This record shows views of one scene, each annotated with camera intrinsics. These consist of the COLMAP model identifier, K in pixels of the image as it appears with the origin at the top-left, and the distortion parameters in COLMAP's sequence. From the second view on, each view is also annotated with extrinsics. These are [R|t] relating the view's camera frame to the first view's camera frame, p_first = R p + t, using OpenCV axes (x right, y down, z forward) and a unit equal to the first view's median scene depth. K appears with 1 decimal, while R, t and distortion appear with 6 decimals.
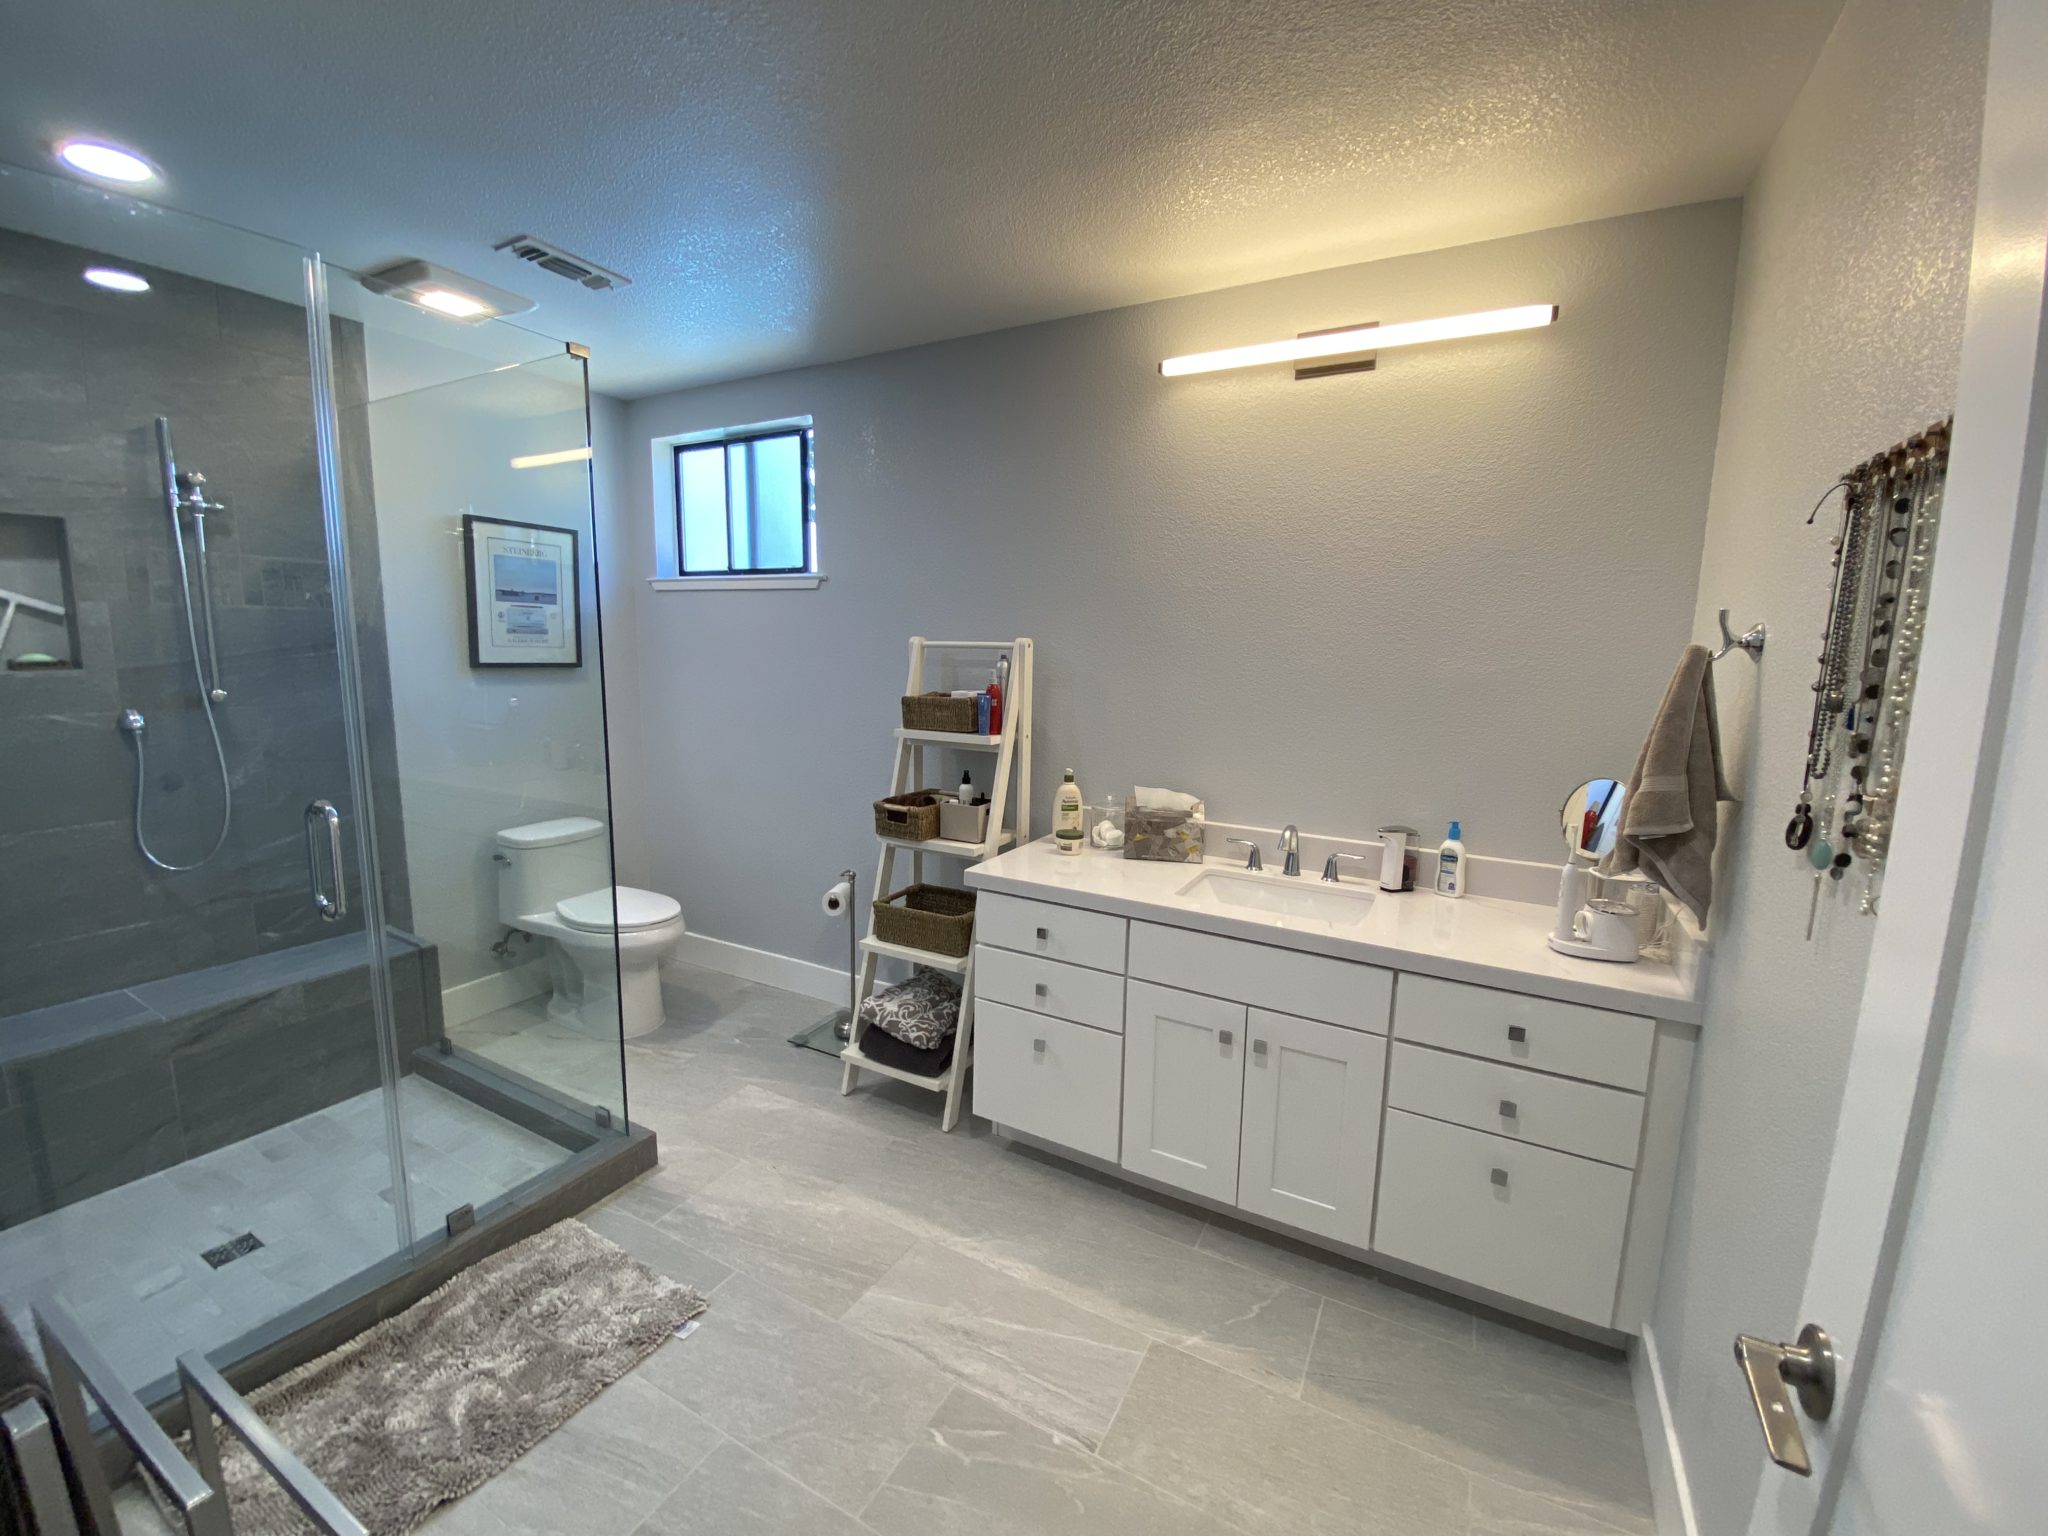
lens RADIAL K [[832.6, 0, 1025.7], [0, 832.6, 769.3], [0, 0, 1]] dist [0.000151, 0.000027]
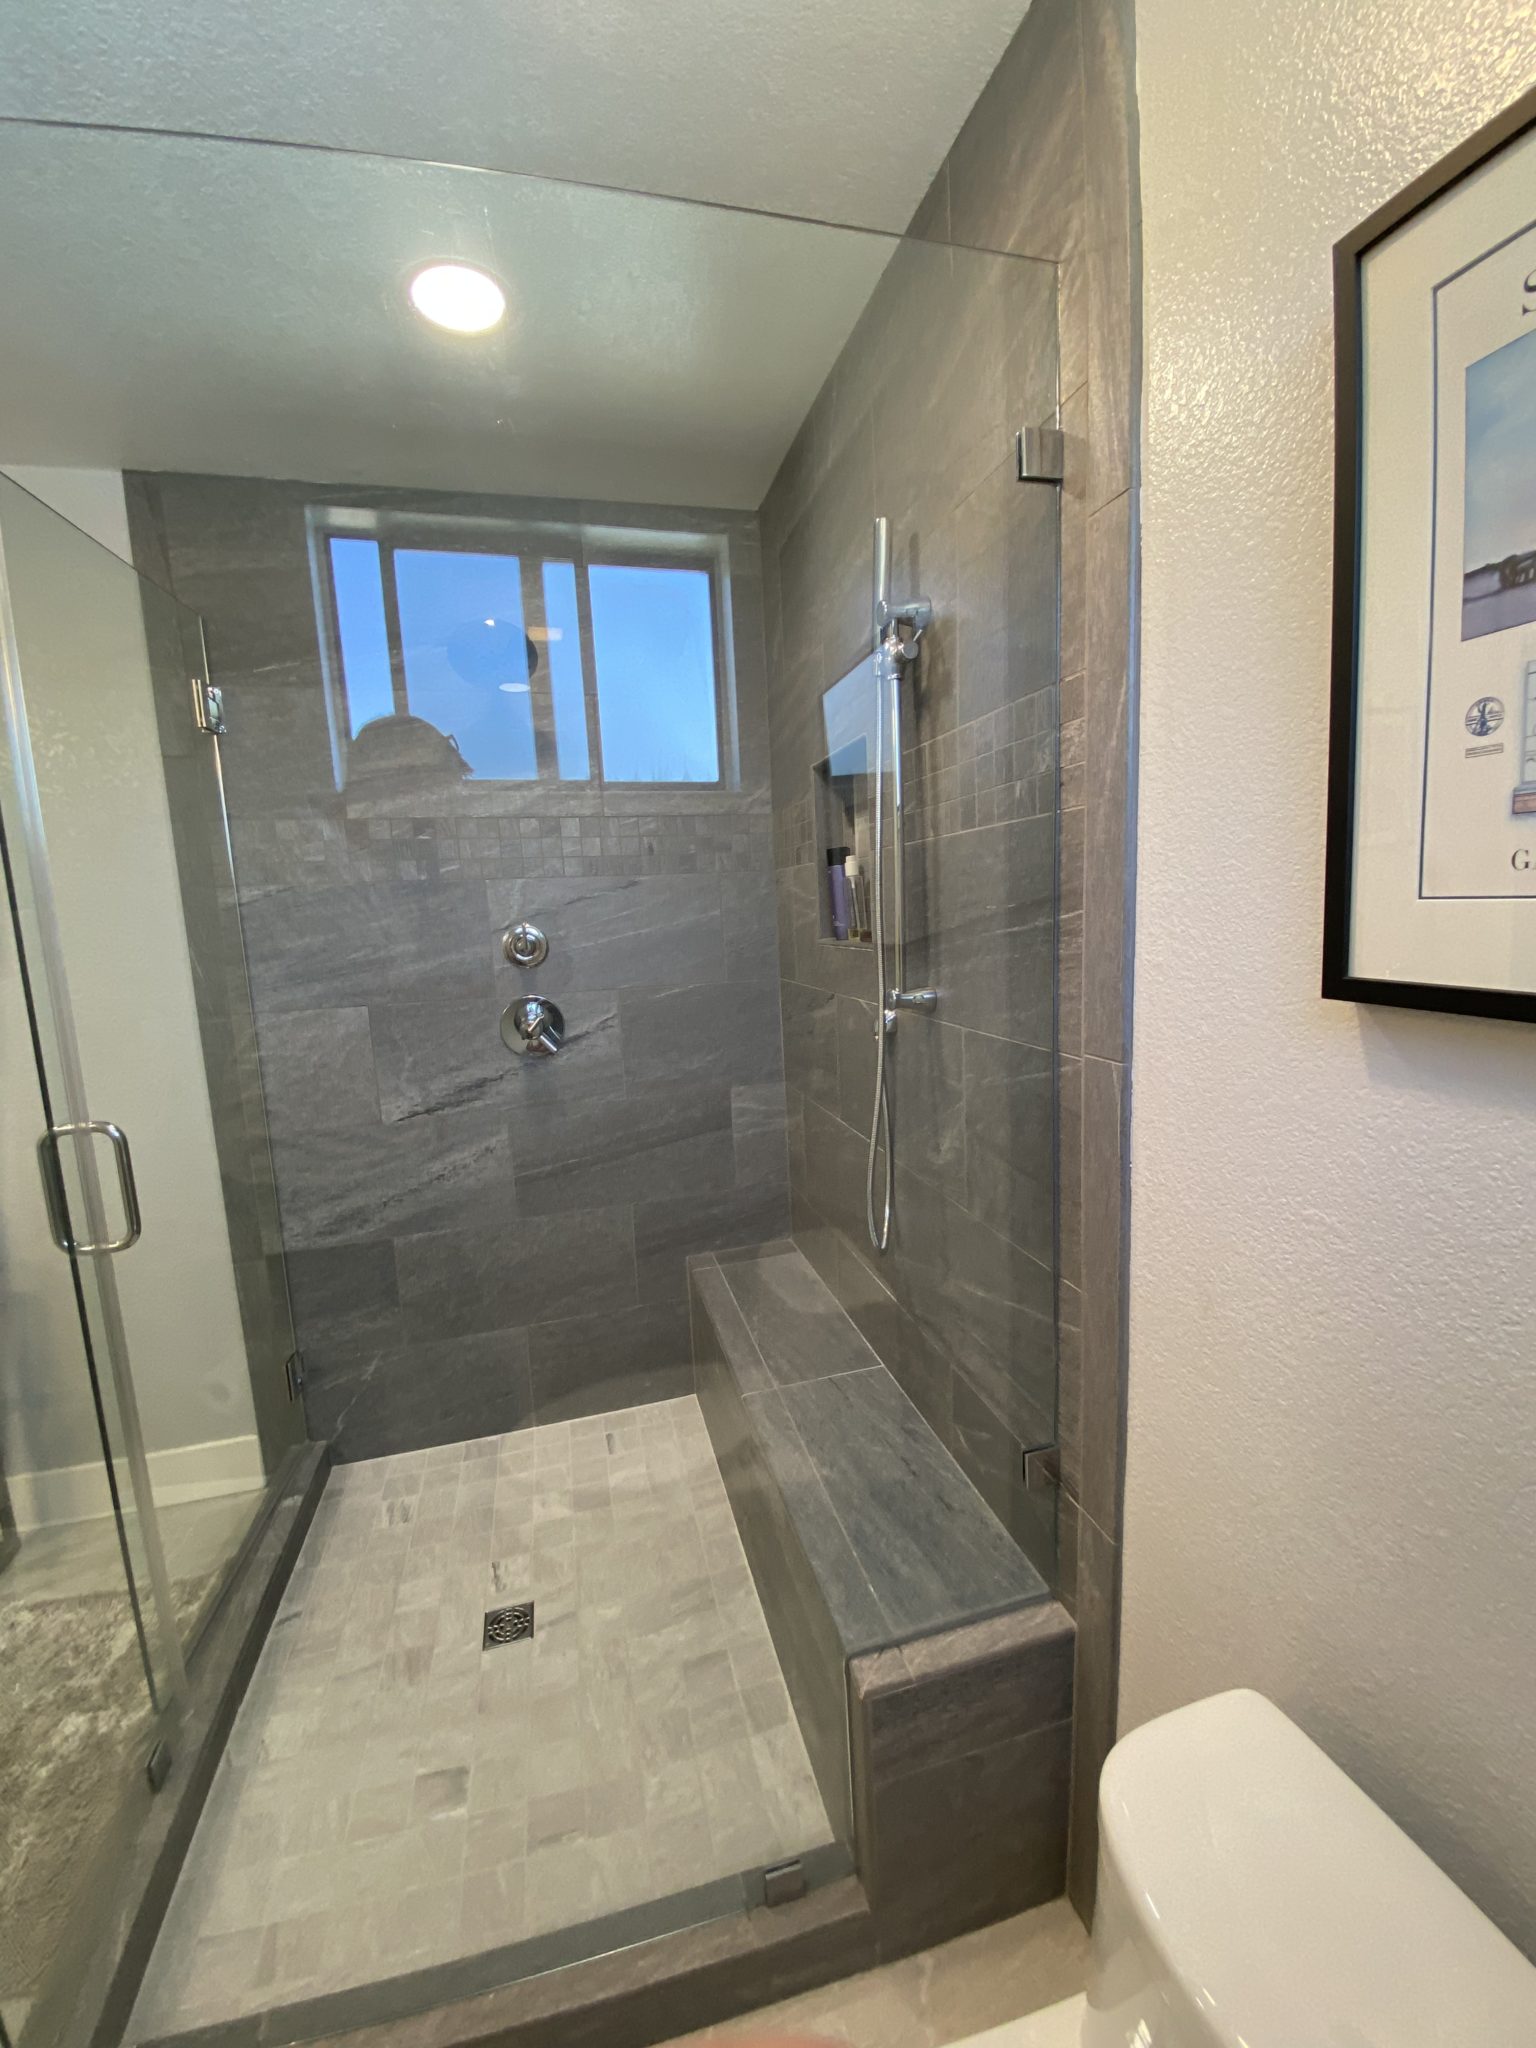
lens RADIAL K [[832.6, 0, 764.8], [0, 832.6, 1020.9], [0, 0, 1]] dist [0.000151, 0.000027]
pose [[-0.725483, 0.110048, -0.679385, -0.466607], [-0.066079, 0.971435, 0.227918, -0.181831], [0.685061, 0.210244, -0.697488, 1.233021]]
